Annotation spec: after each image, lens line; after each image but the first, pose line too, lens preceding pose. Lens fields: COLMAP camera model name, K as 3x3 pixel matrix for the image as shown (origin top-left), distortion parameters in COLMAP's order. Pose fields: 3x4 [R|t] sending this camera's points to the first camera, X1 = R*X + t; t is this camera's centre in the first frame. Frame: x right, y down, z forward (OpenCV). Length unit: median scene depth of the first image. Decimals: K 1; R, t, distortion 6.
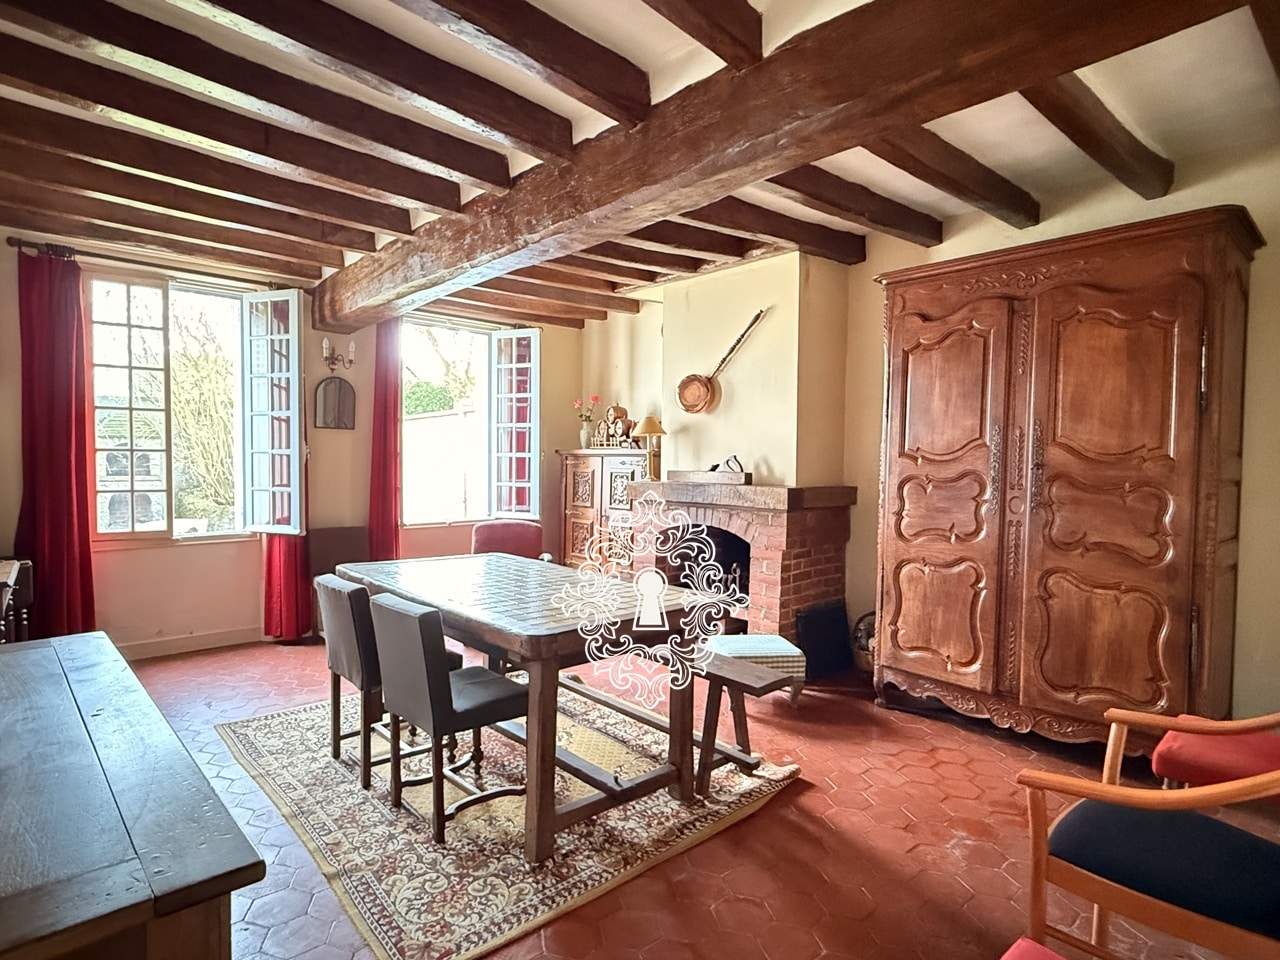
lens RADIAL K [[709.2, 0, 637.3], [0, 709.2, 483.0], [0, 0, 1]] dist [-0.001661, 0.000476]
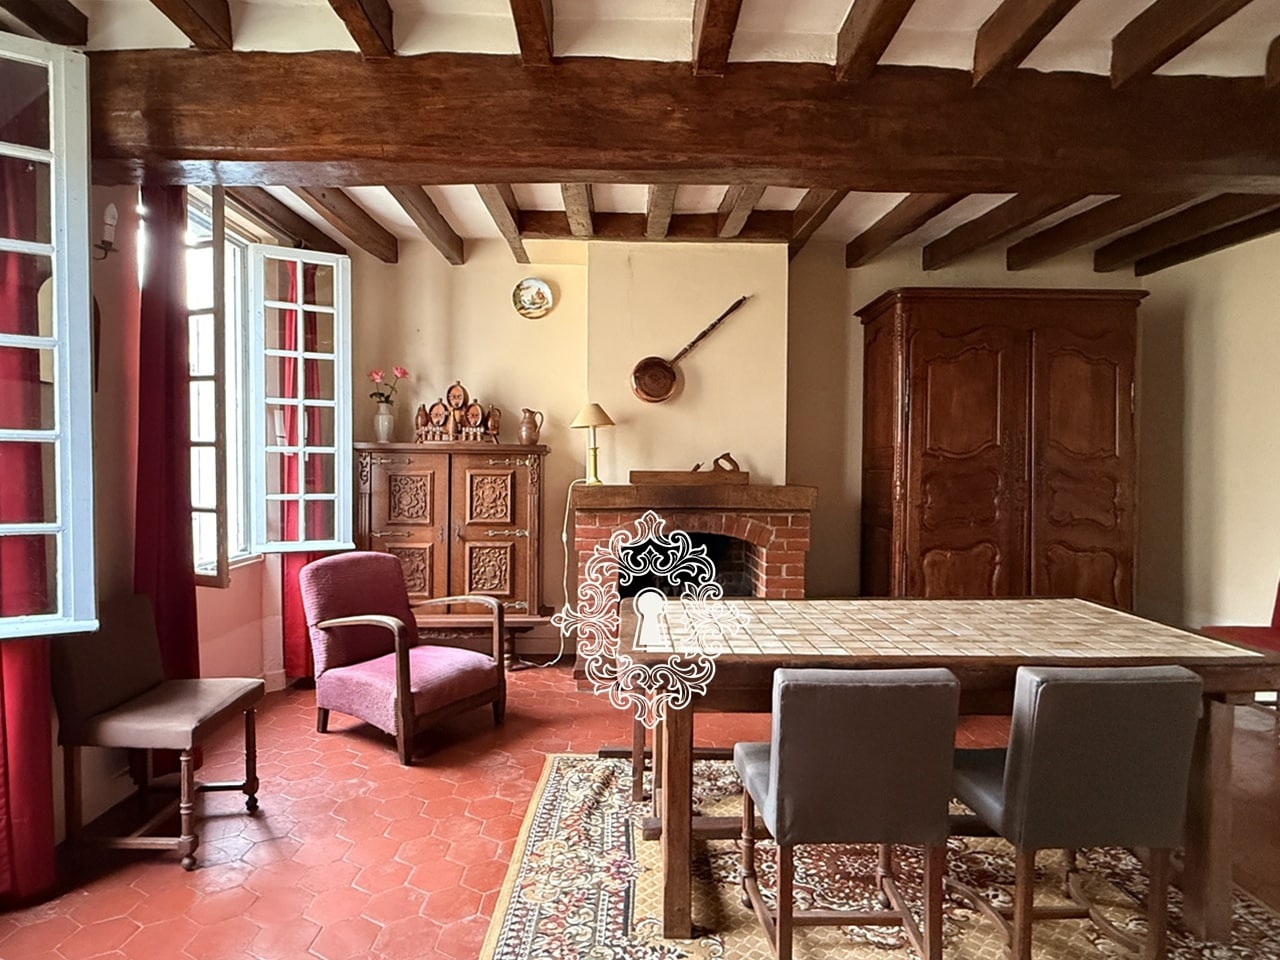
lens RADIAL K [[709.2, 0, 642.1], [0, 709.2, 482.6], [0, 0, 1]] dist [-0.001661, 0.000476]
pose [[0.648017, -0.022761, 0.761286, -0.763625], [0.024209, 0.999664, 0.009281, -0.015237], [-0.761241, 0.012415, 0.648350, 0.615324]]
